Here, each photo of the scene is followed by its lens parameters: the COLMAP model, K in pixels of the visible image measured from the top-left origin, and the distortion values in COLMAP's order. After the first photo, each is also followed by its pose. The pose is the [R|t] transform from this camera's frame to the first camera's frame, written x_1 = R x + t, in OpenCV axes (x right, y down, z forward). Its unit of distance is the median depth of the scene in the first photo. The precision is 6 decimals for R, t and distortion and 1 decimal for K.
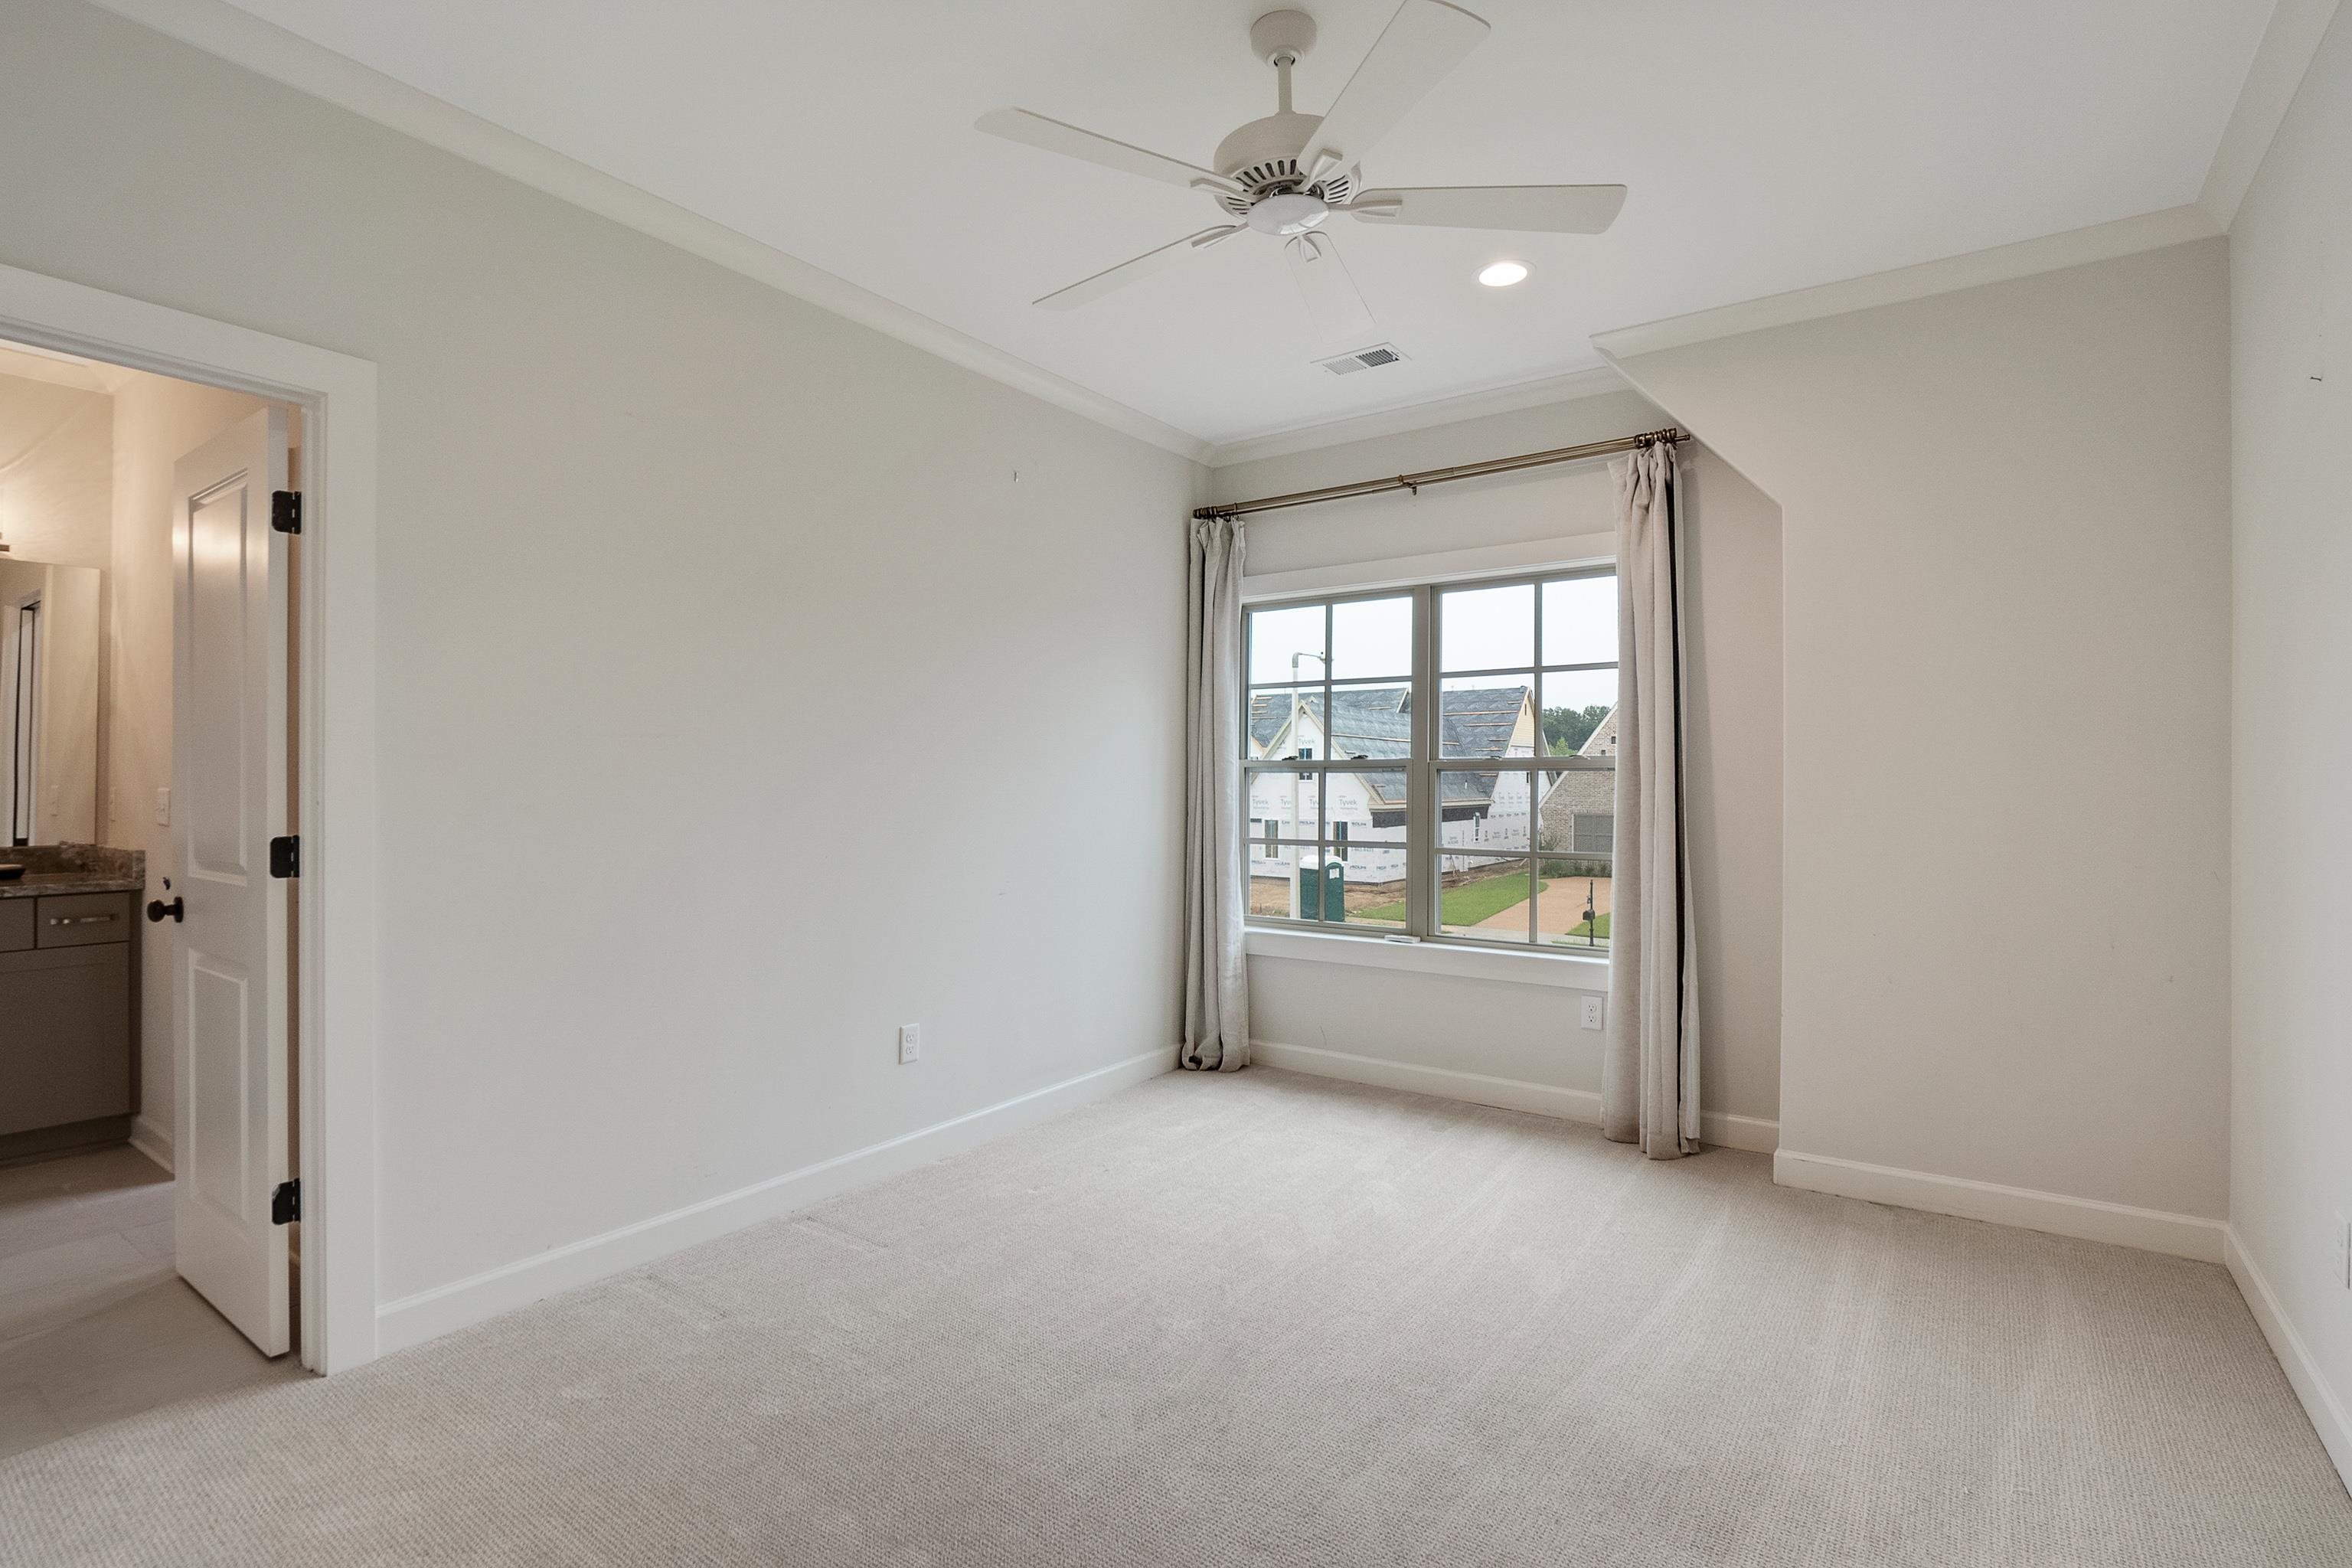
lens RADIAL K [[1133.7, 0, 1187.2], [0, 1133.7, 781.3], [0, 0, 1]] dist [0.002761, -0.001727]
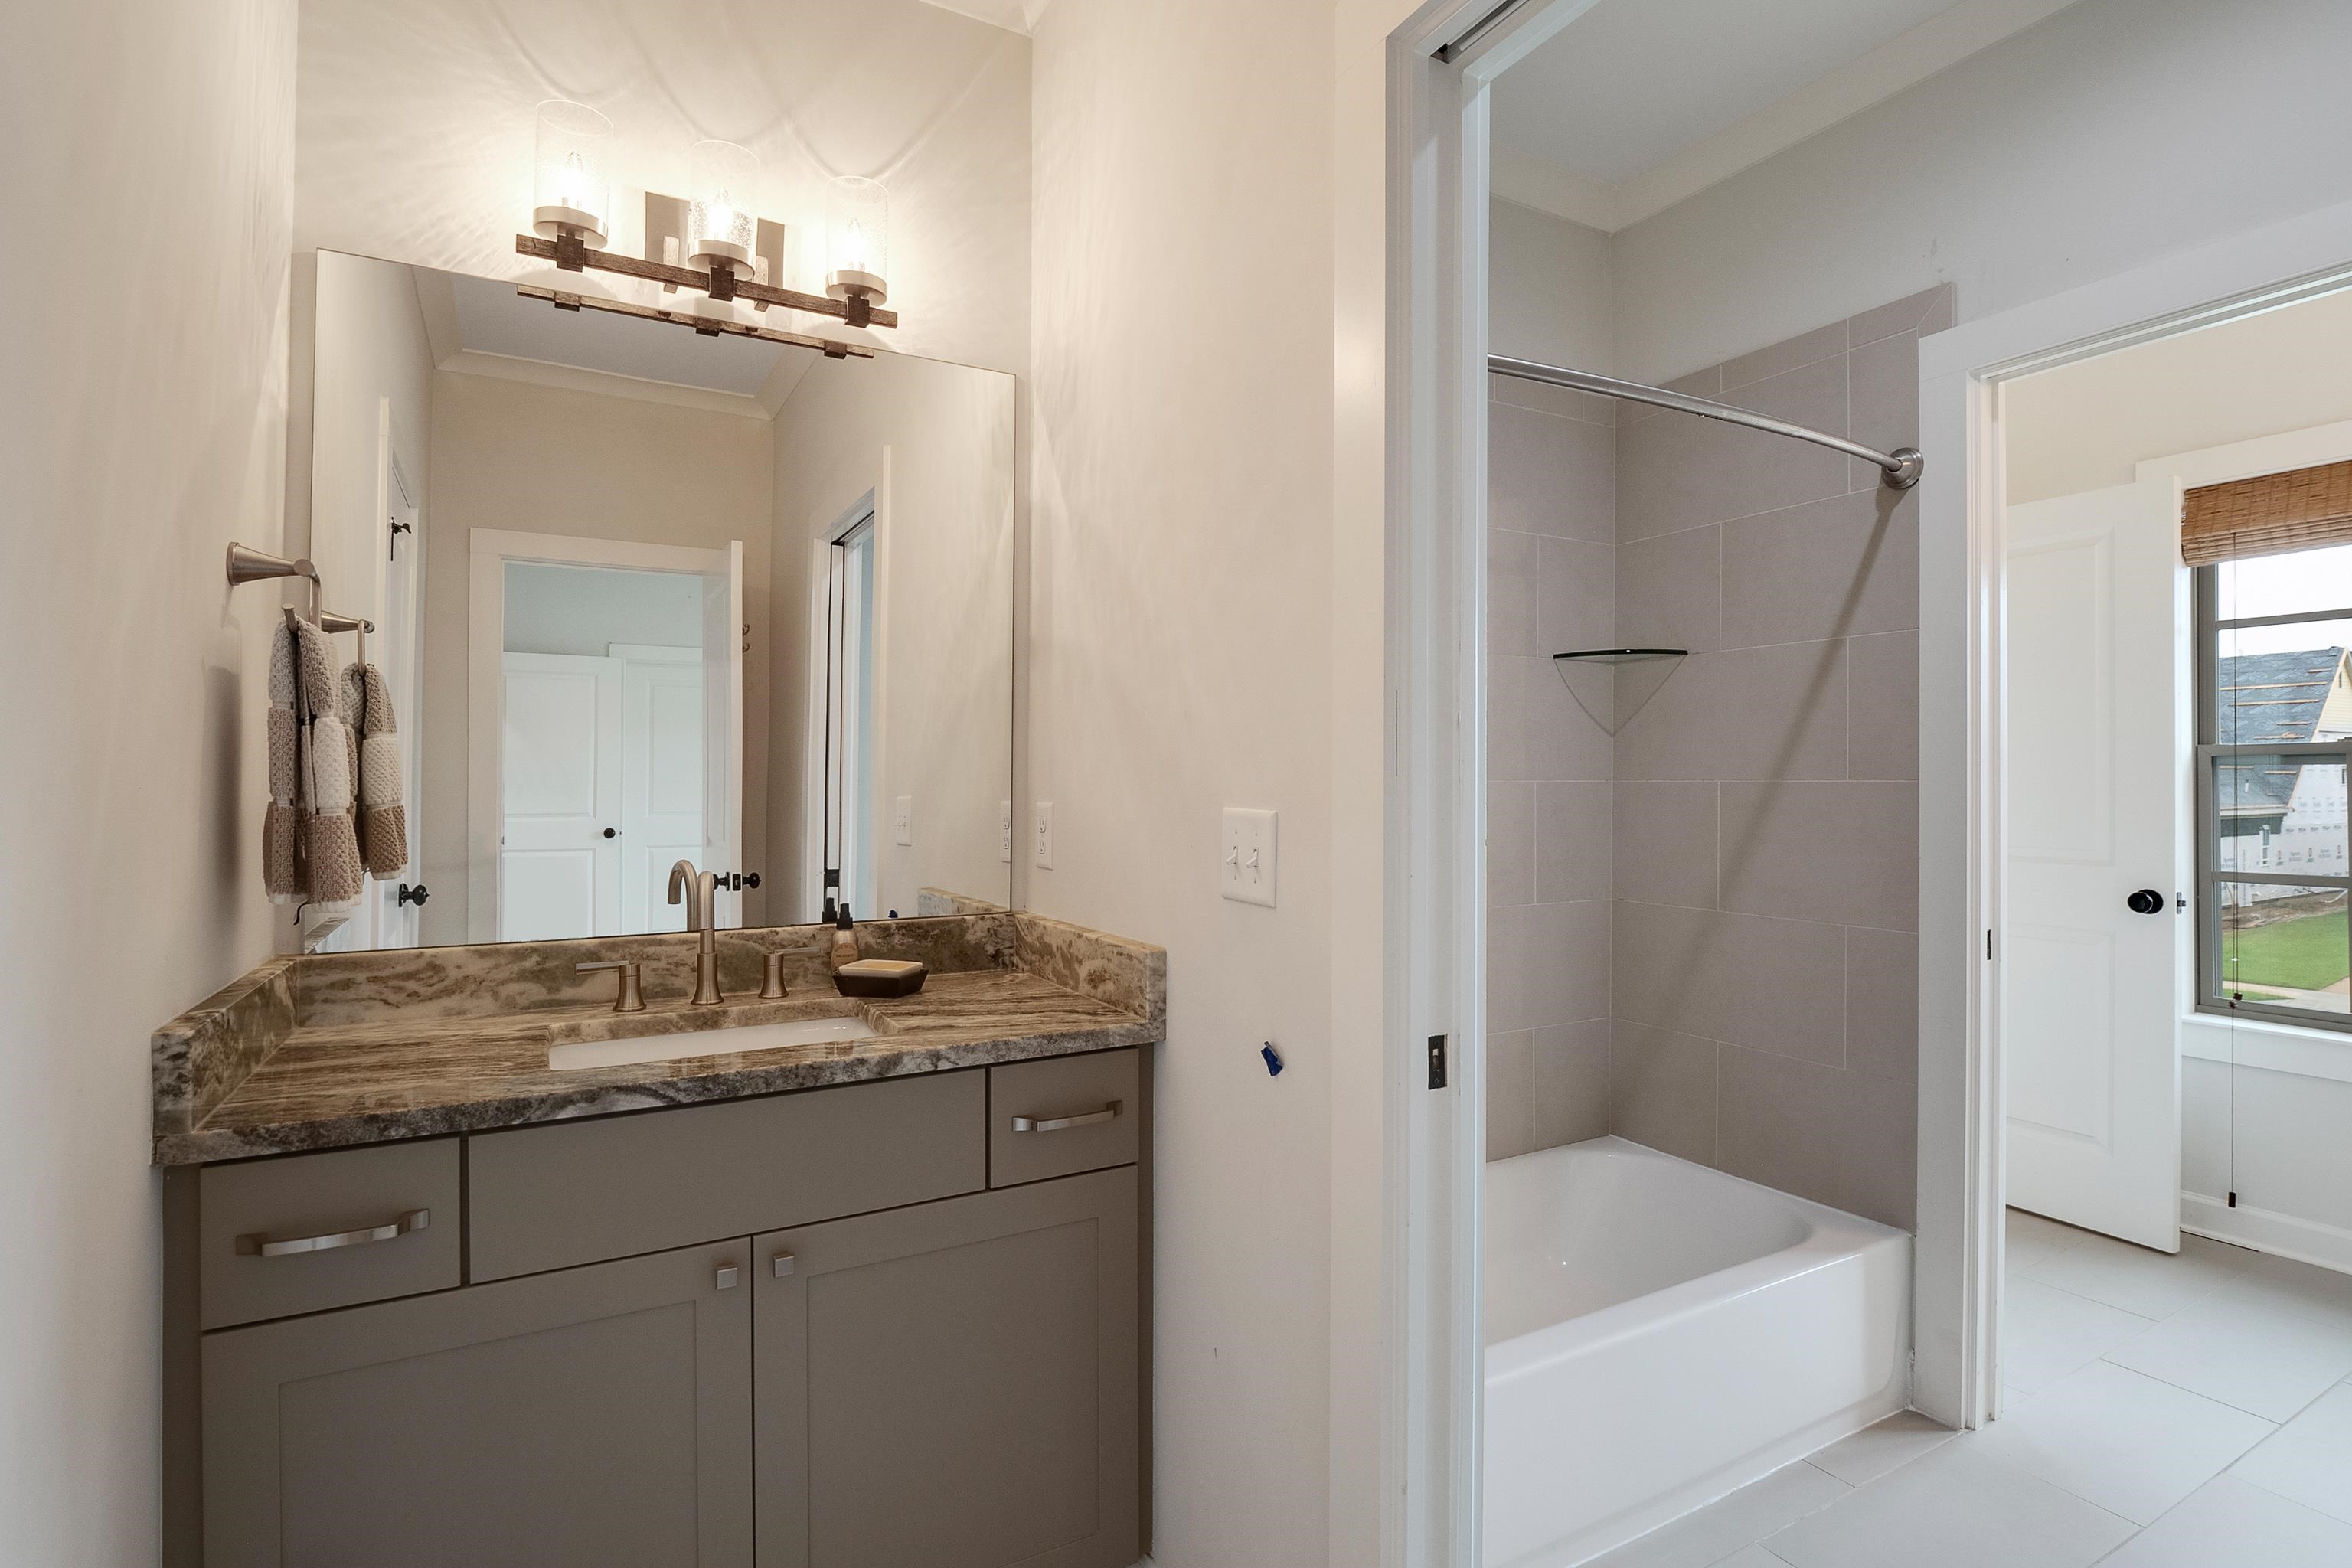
lens RADIAL K [[1133.7, 0, 1185.1], [0, 1133.7, 779.8], [0, 0, 1]] dist [0.002761, -0.001727]
pose [[0.911424, -0.005892, -0.411427, -0.080779], [0.004129, 0.999978, -0.005174, -0.000119], [0.411448, 0.003017, 0.911428, 0.067383]]
